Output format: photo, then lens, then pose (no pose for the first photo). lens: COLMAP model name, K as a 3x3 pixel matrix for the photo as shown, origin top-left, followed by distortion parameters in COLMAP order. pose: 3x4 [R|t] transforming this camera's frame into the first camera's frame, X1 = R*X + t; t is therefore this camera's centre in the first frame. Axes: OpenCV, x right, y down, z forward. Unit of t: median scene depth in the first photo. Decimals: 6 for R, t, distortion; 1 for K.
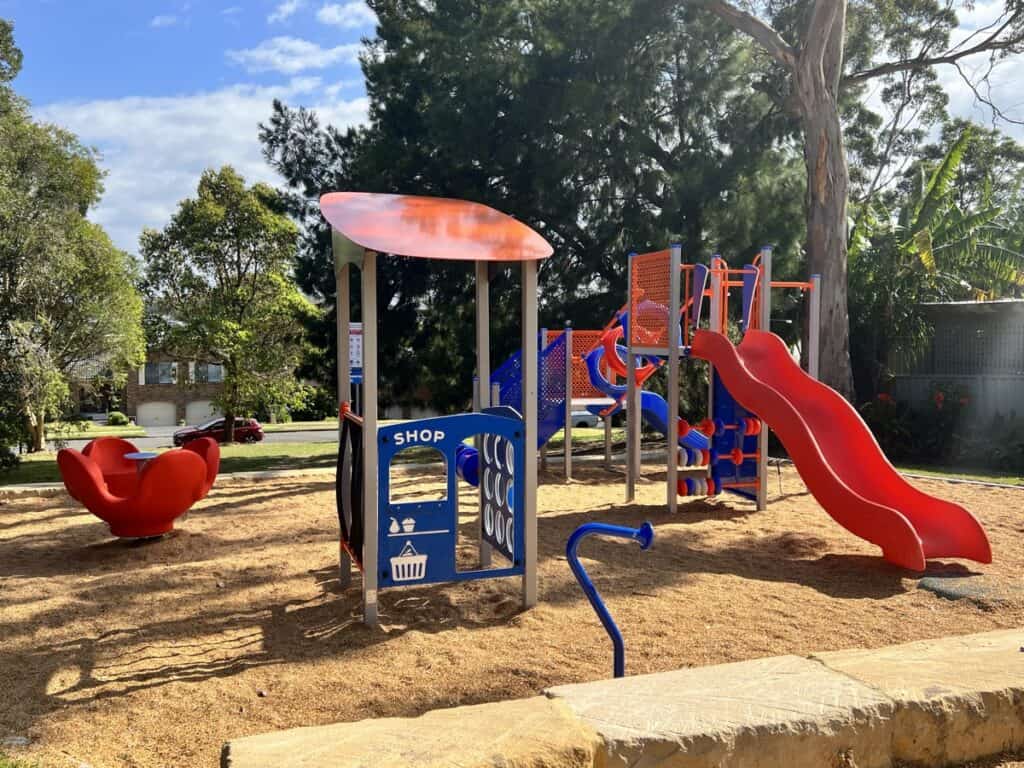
lens RADIAL K [[900.5, 0, 512.0], [0, 900.5, 384.0], [0, 0, 1]] dist [0.048386, -0.106917]
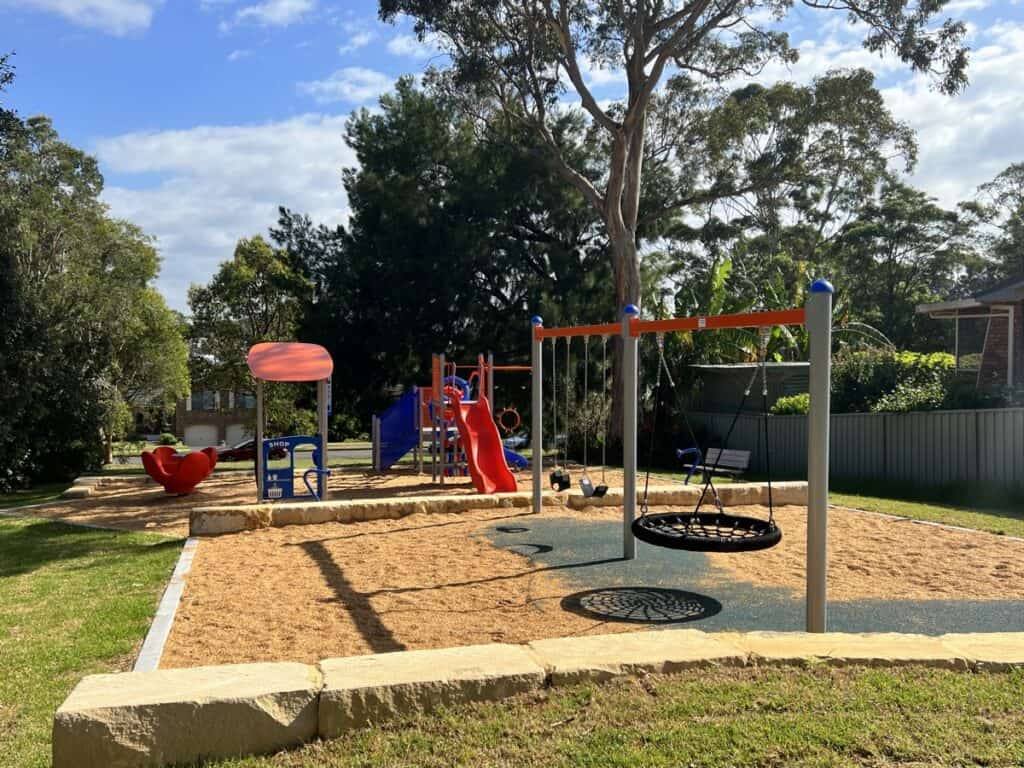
lens RADIAL K [[900.5, 0, 512.0], [0, 900.5, 384.0], [0, 0, 1]] dist [0.048386, -0.106917]
pose [[0.998843, 0.002019, -0.048048, 0.107391], [-0.003247, 0.999670, -0.025498, -0.008201], [0.047981, 0.025625, 0.998519, -0.247859]]
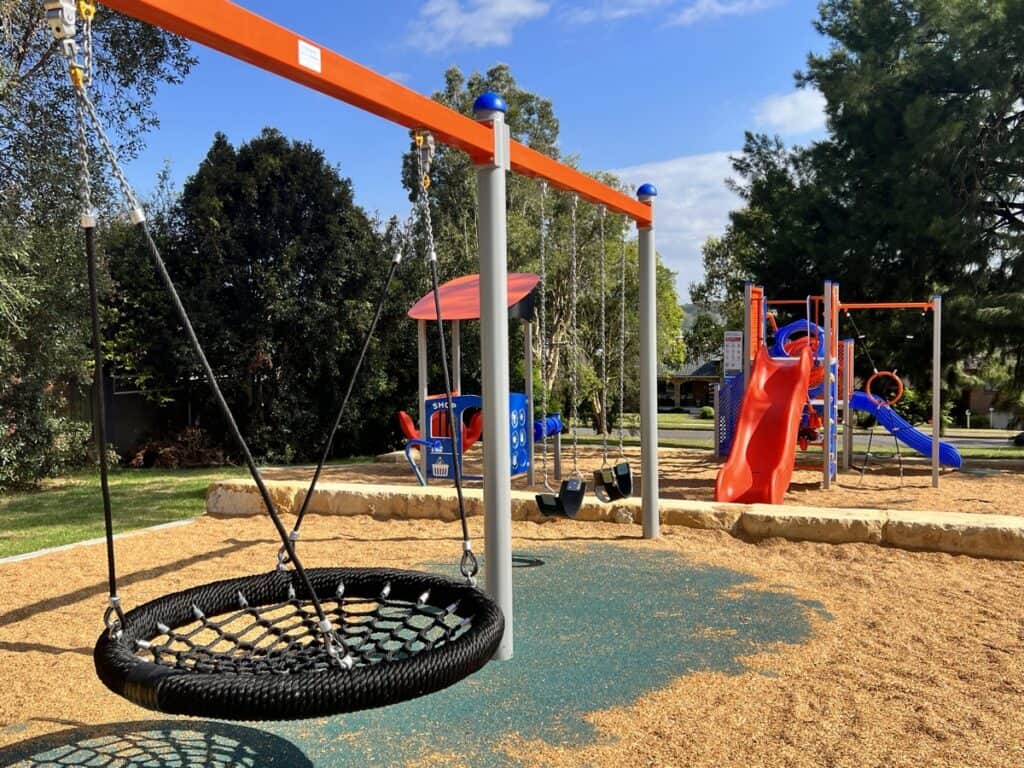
lens RADIAL K [[985.0, 0, 512.0], [0, 985.0, 384.0], [0, 0, 1]] dist [-0.007796, 0.179600]
pose [[0.774925, 0.025152, -0.631552, 0.206016], [-0.024959, 0.999646, 0.009186, -0.001979], [0.631560, 0.008645, 0.775279, -0.090018]]
